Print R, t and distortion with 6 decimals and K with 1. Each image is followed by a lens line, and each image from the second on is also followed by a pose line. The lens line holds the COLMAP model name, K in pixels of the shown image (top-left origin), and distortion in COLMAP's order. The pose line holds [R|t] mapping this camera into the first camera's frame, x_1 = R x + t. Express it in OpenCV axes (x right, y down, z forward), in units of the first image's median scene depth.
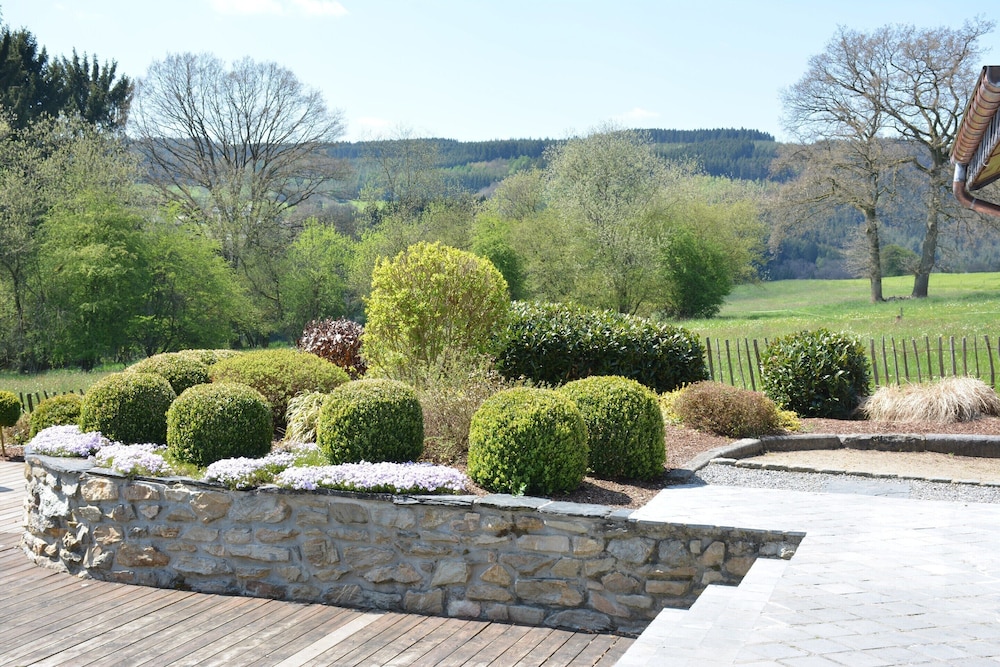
lens RADIAL K [[1476.8, 0, 494.9], [0, 1476.8, 342.9], [0, 0, 1]] dist [0.223017, 0.000000]
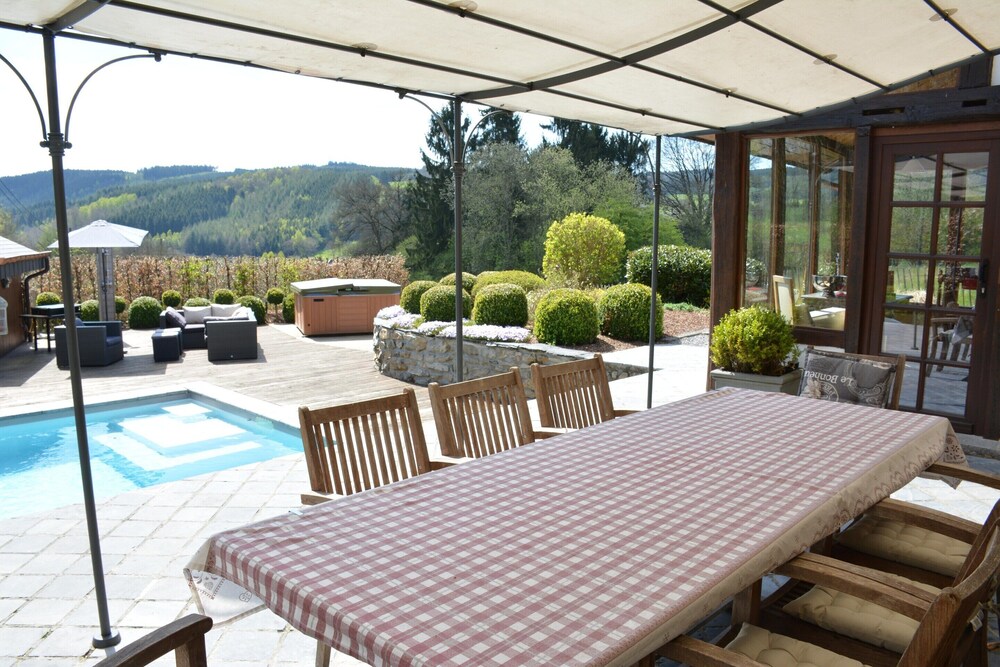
lens RADIAL K [[778.5, 0, 498.3], [0, 778.5, 352.0], [0, 0, 1]] dist [-0.145668, 0.091572]
pose [[0.895675, 0.045245, -0.442402, 0.365924], [-0.002482, 0.995304, 0.096766, 0.015407], [0.444703, -0.085573, 0.891581, 0.080704]]
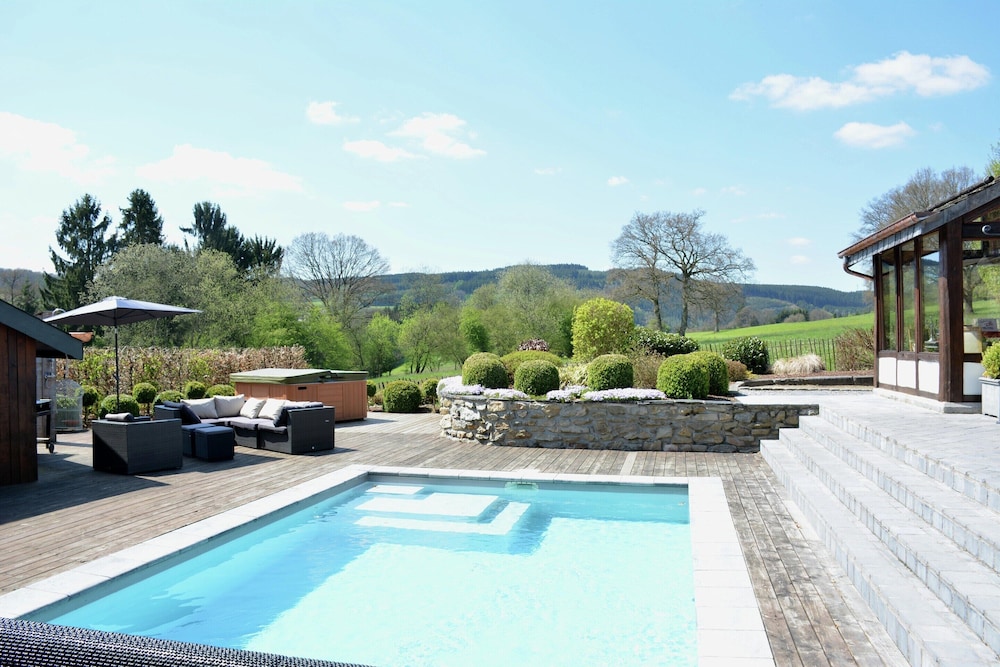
lens RADIAL K [[778.5, 0, 492.5], [0, 778.5, 339.3], [0, 0, 1]] dist [-0.145668, 0.091572]
pose [[0.997609, -0.034713, 0.059767, -0.329681], [0.037627, 0.998121, -0.048351, 0.051748], [-0.057977, 0.050484, 0.997041, -0.173883]]
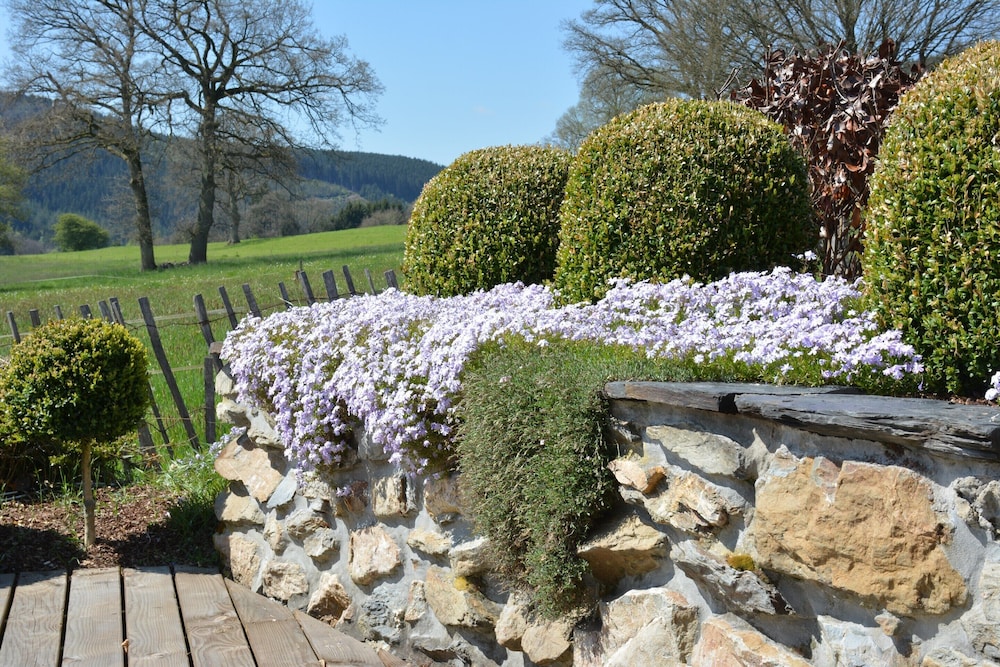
lens RADIAL K [[1701.1, 0, 504.1], [0, 1701.1, 335.6], [0, 0, 1]] dist [0.341655, 0.000000]
pose [[0.864512, -0.049302, 0.500188, -0.514337], [0.049256, 0.998698, 0.013305, 0.055017], [-0.500193, 0.013135, 0.865814, 0.996555]]
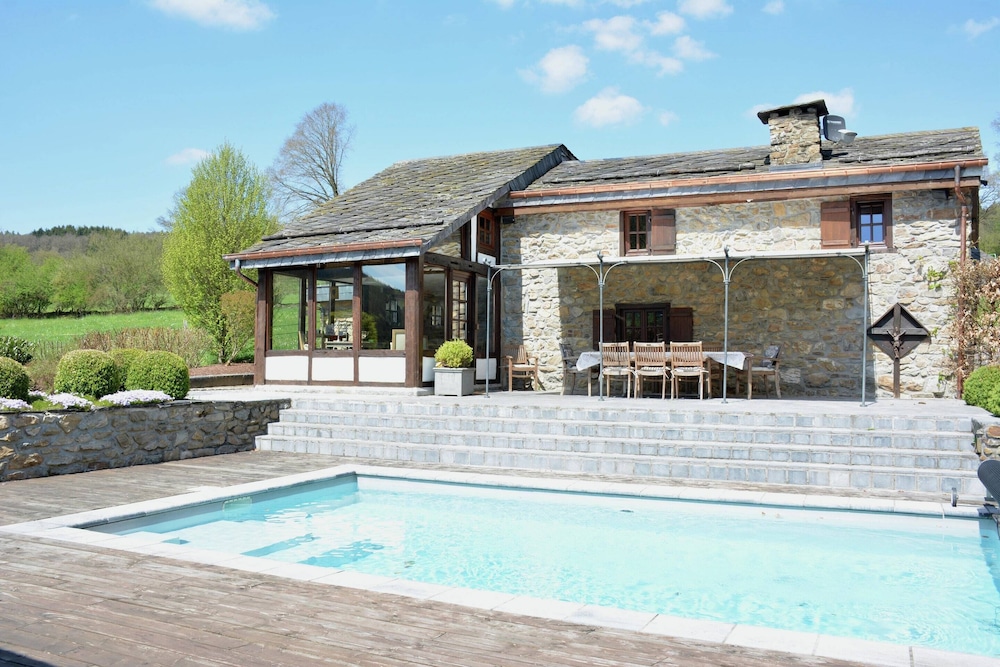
lens RADIAL K [[838.2, 0, 495.0], [0, 838.2, 350.6], [0, 0, 1]] dist [-0.100986, 0.046902]
pose [[0.147173, -0.019506, 0.988918, -0.982205], [0.048349, 0.998752, 0.012505, 0.037040], [-0.987928, 0.045972, 0.147933, 0.363587]]
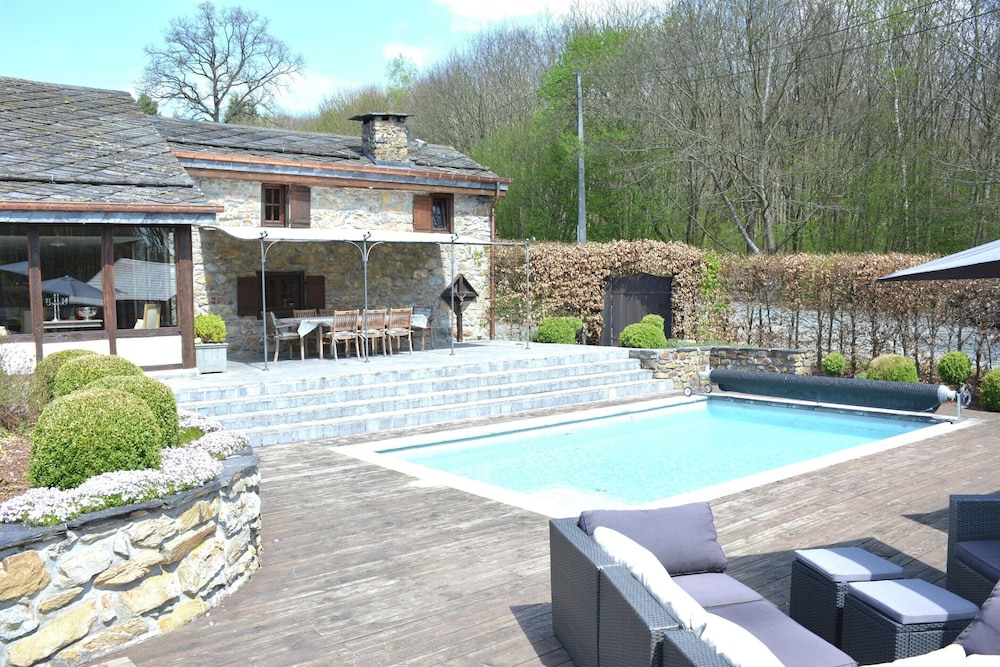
lens RADIAL K [[838.2, 0, 492.0], [0, 838.2, 335.2], [0, 0, 1]] dist [-0.100986, 0.046902]
pose [[-0.818686, -0.044091, 0.572546, -0.732937], [0.025067, 0.993354, 0.112340, -0.058984], [-0.573694, 0.106324, -0.812140, 1.356083]]
